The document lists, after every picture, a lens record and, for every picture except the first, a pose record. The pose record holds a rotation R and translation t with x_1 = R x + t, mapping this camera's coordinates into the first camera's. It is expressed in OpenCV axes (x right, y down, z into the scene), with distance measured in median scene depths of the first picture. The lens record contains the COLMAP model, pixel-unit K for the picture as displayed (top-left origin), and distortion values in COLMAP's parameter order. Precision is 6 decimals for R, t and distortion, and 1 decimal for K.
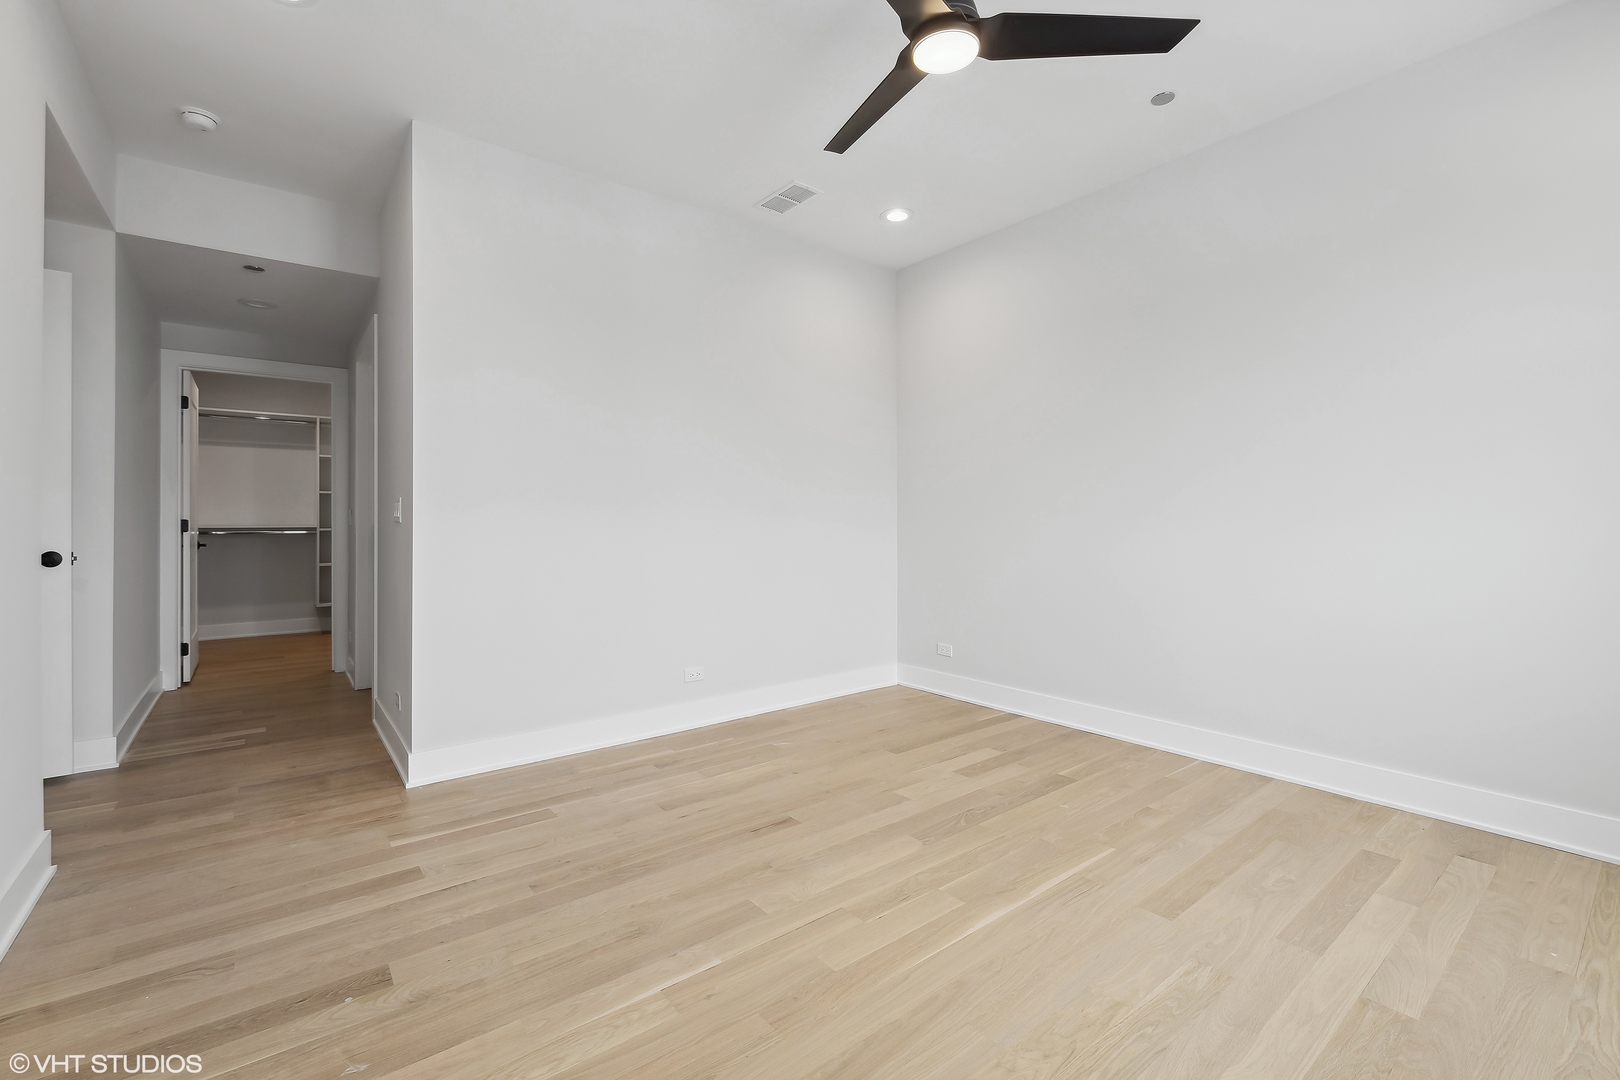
lens RADIAL K [[675.4, 0, 807.2], [0, 675.4, 526.9], [0, 0, 1]] dist [-0.006651, -0.000164]
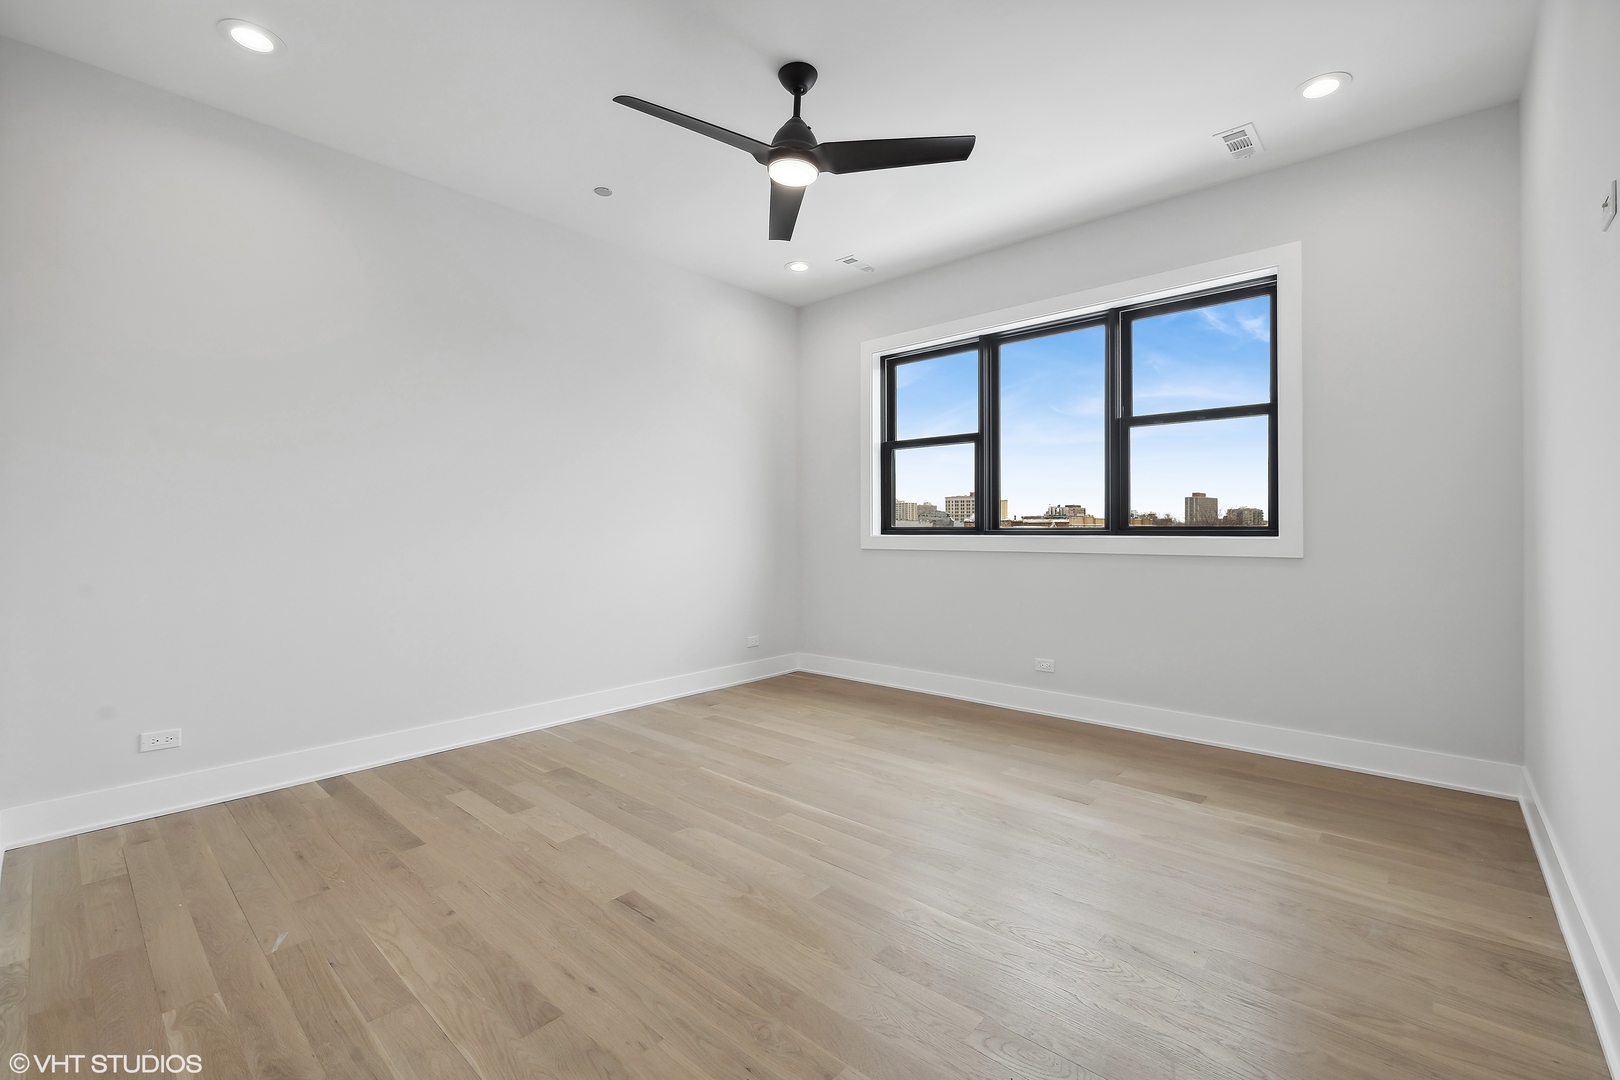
lens RADIAL K [[675.4, 0, 807.2], [0, 675.4, 526.9], [0, 0, 1]] dist [-0.006651, -0.000164]
pose [[-0.156559, 0.011280, 0.987604, -0.837175], [0.009245, 0.999908, -0.009955, 0.002974], [-0.987625, 0.007572, -0.156649, 0.887672]]
